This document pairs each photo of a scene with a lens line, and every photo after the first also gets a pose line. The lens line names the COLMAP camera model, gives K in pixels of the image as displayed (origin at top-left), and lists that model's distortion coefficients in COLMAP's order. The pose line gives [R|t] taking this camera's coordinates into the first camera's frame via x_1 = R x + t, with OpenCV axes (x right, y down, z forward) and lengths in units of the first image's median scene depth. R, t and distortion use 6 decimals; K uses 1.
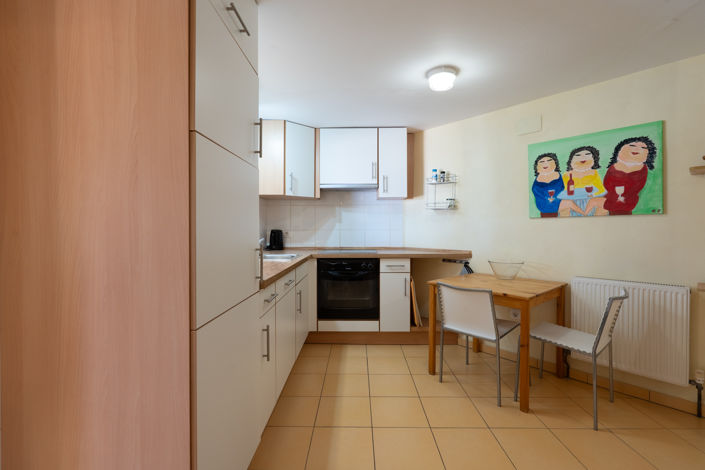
lens RADIAL K [[330.2, 0, 353.7], [0, 330.2, 233.7], [0, 0, 1]] dist [0.001454, 0.001911]
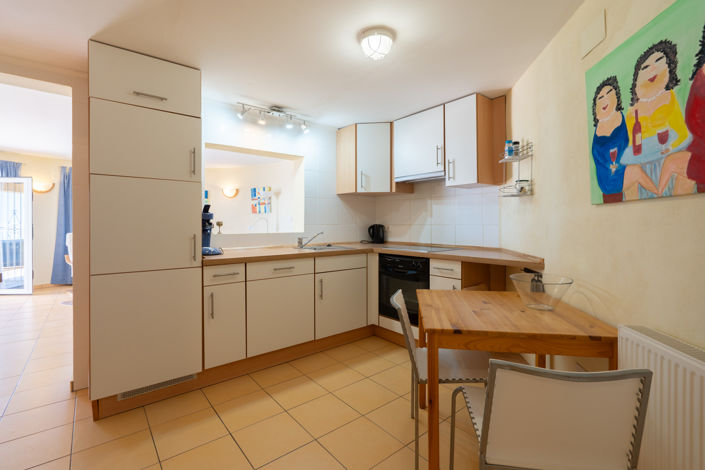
lens RADIAL K [[330.2, 0, 352.6], [0, 330.2, 227.8], [0, 0, 1]] dist [0.001454, 0.001911]
pose [[0.631193, 0.012414, -0.775526, 0.620792], [-0.012919, 0.999901, 0.005491, -0.006359], [0.775518, 0.006553, 0.631291, 0.304904]]
